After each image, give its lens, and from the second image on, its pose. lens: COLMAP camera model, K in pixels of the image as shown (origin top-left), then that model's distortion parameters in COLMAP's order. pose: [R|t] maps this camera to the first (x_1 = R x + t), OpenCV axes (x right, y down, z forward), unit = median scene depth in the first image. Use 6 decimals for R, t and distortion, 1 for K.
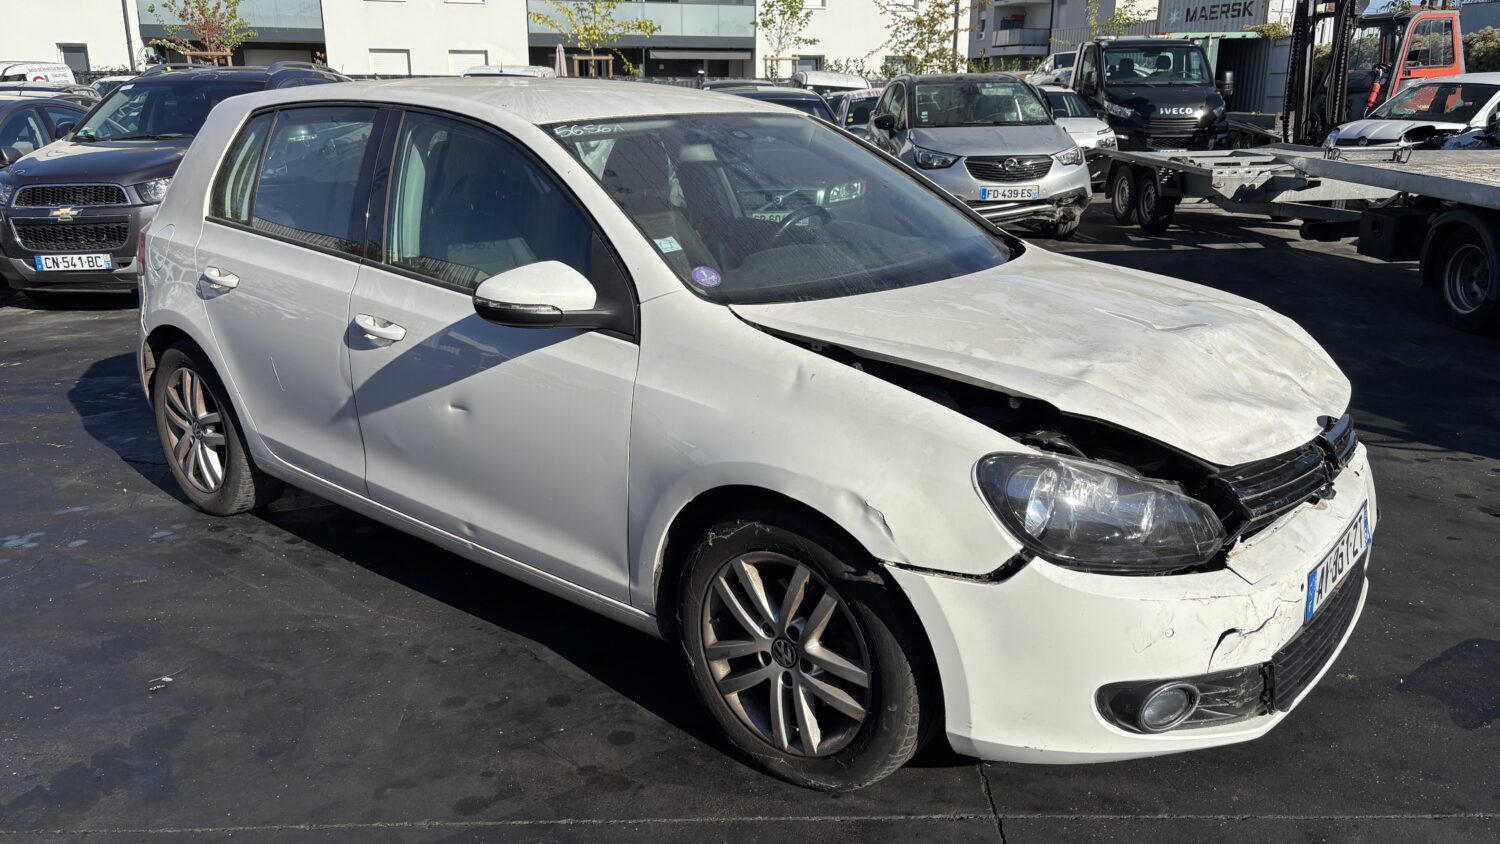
lens RADIAL K [[1110.4, 0, 753.0], [0, 1110.4, 415.5], [0, 0, 1]] dist [0.029213, -0.035904]
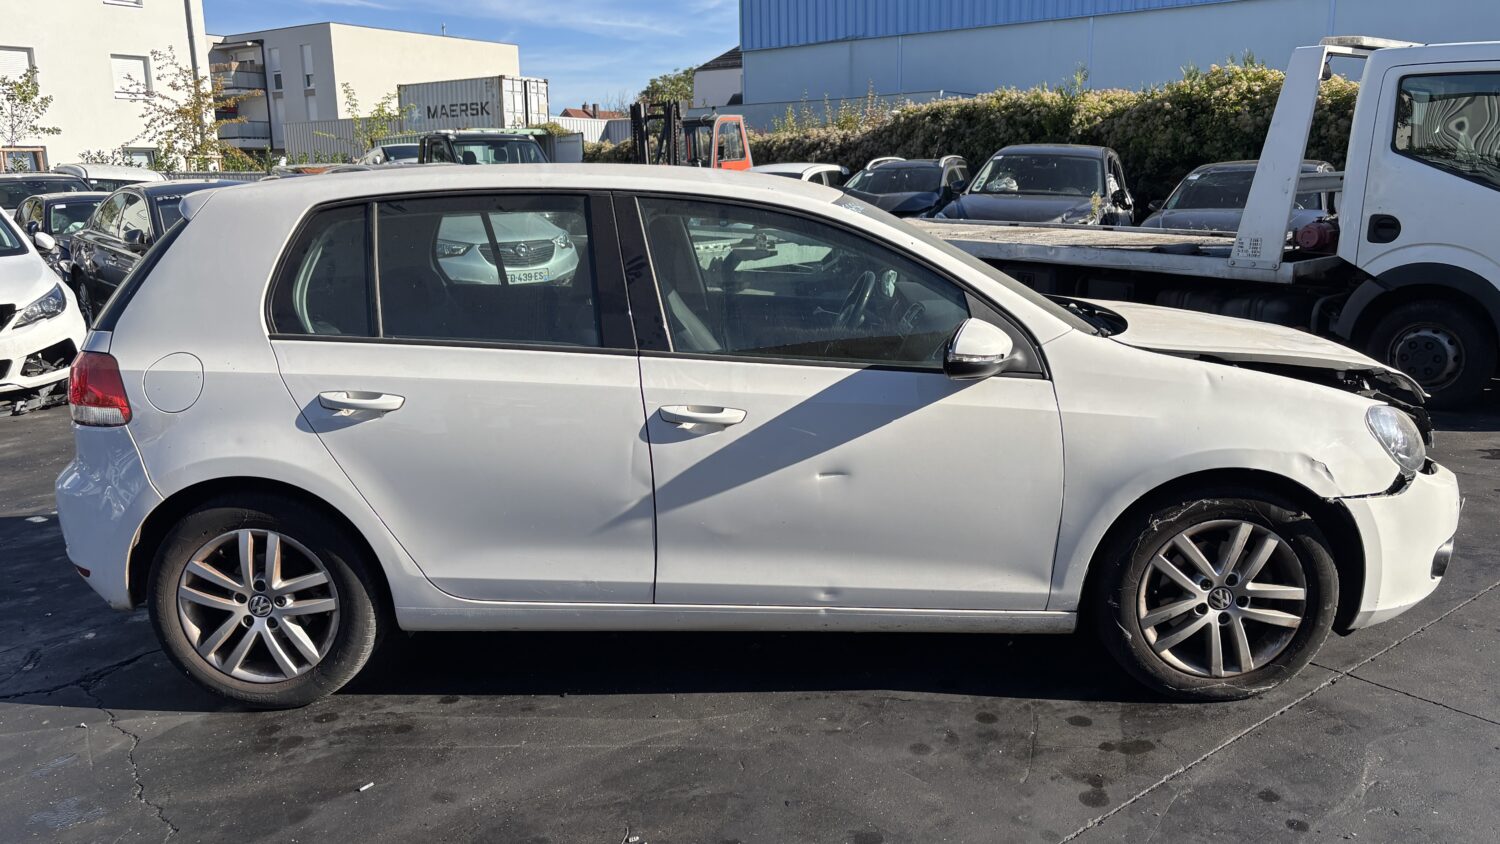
lens RADIAL K [[1110.4, 0, 755.0], [0, 1110.4, 432.8], [0, 0, 1]] dist [0.029213, -0.035904]
pose [[0.794031, -0.145825, 0.590128, -0.920427], [0.183193, 0.983071, -0.003566, -0.054464], [-0.579617, 0.110939, 0.807302, 0.210659]]
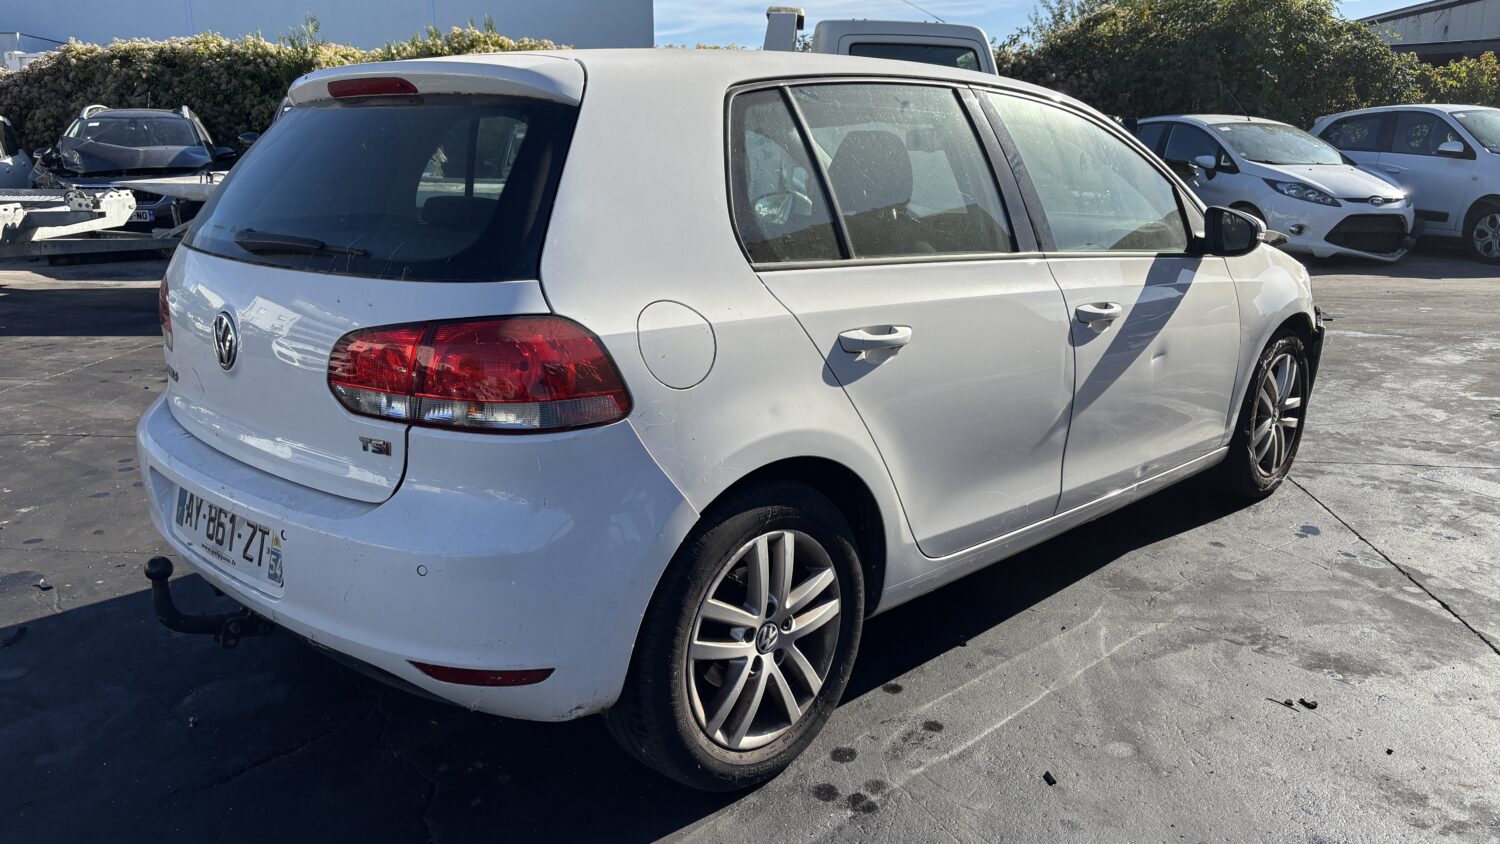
lens RADIAL K [[1110.4, 0, 741.3], [0, 1110.4, 407.7], [0, 0, 1]] dist [0.029213, -0.035904]
pose [[0.116719, -0.230580, 0.966028, -1.406320], [0.278597, 0.941224, 0.190999, -0.287986], [-0.953289, 0.246839, 0.174098, 1.216060]]
